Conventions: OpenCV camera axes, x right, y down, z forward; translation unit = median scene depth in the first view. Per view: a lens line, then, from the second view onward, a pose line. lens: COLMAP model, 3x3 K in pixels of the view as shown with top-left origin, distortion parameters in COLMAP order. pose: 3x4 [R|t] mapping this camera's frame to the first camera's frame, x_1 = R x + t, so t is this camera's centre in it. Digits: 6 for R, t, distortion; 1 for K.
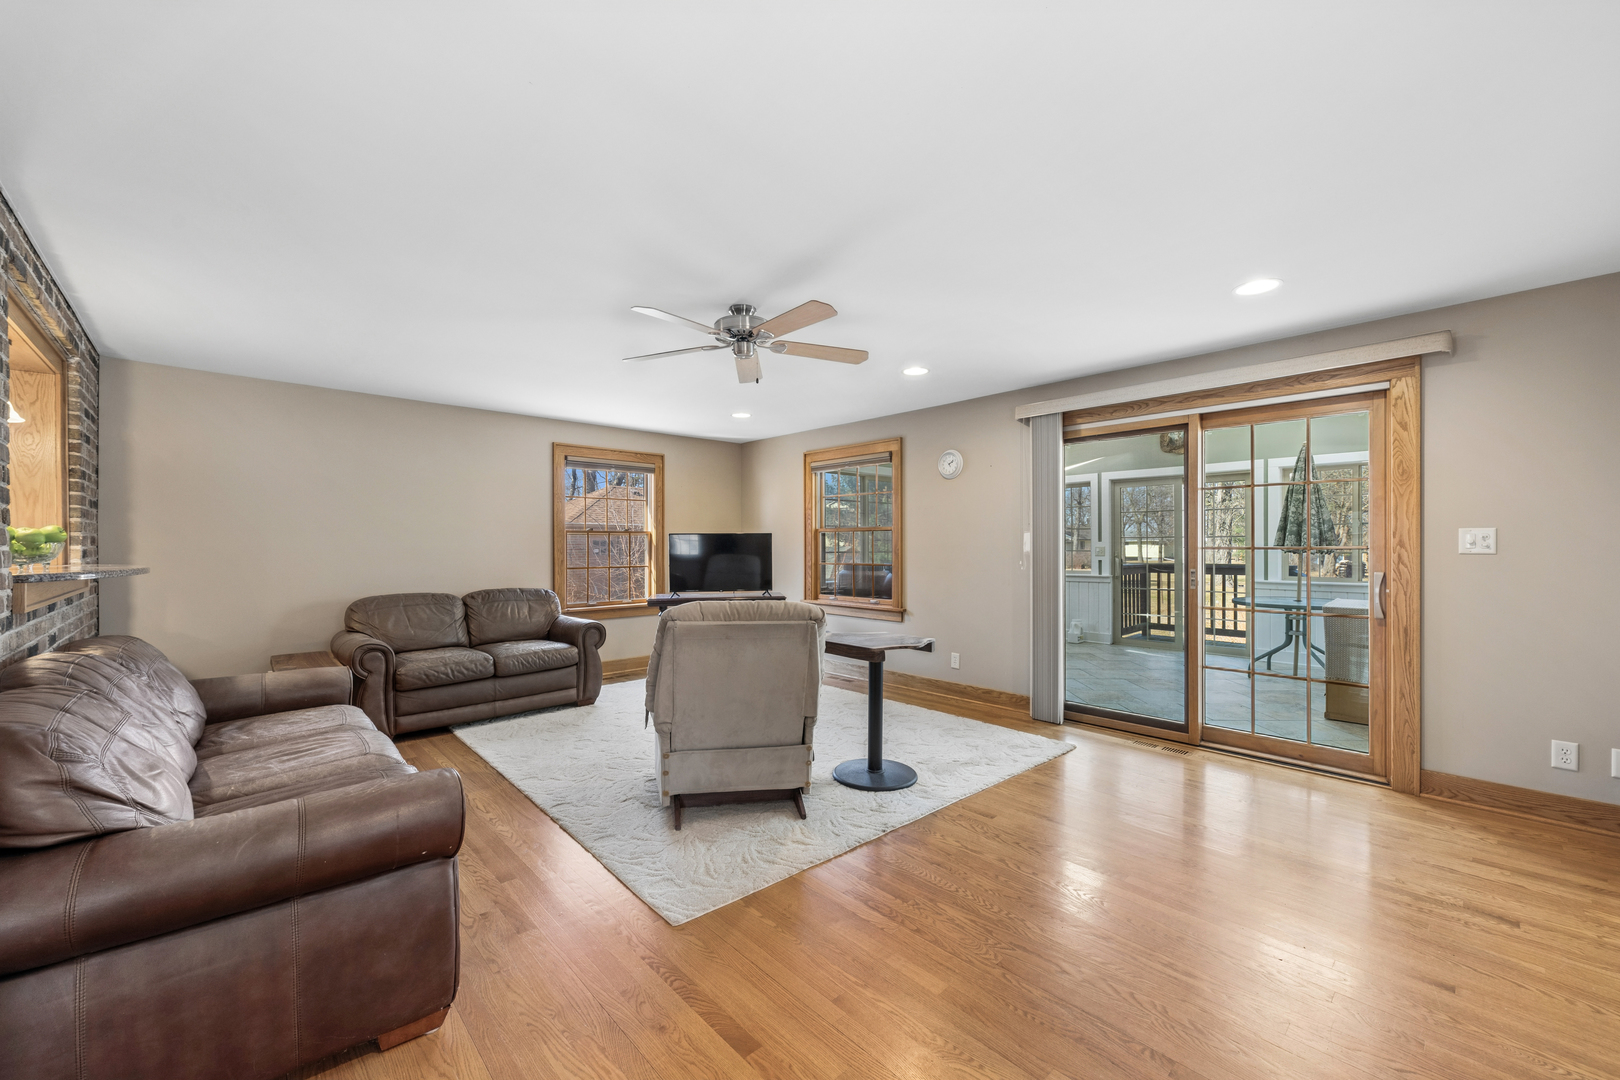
lens RADIAL K [[651.7, 0, 804.0], [0, 651.7, 535.8], [0, 0, 1]] dist [-0.000852, -0.000131]
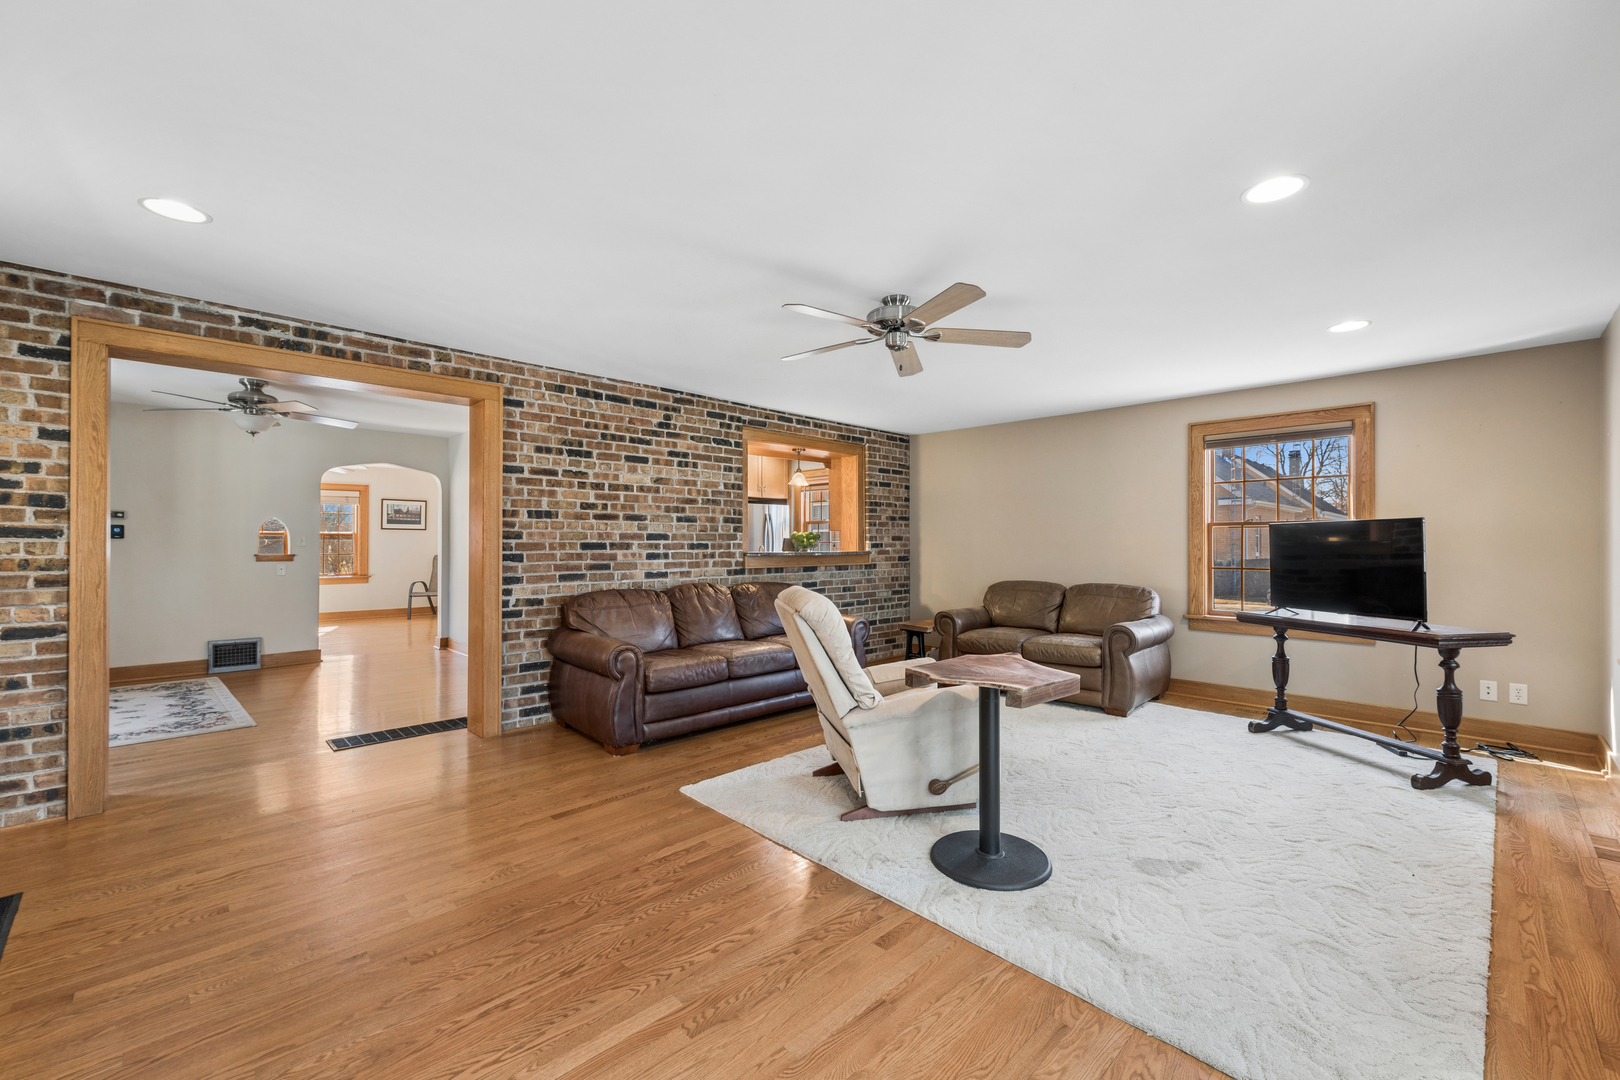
lens RADIAL K [[651.7, 0, 804.0], [0, 651.7, 535.8], [0, 0, 1]] dist [-0.000852, -0.000131]
pose [[0.021909, -0.008840, -0.999721, 0.876818], [0.013932, 0.999867, -0.008536, 0.014671], [0.999663, -0.013741, 0.022030, 0.831736]]
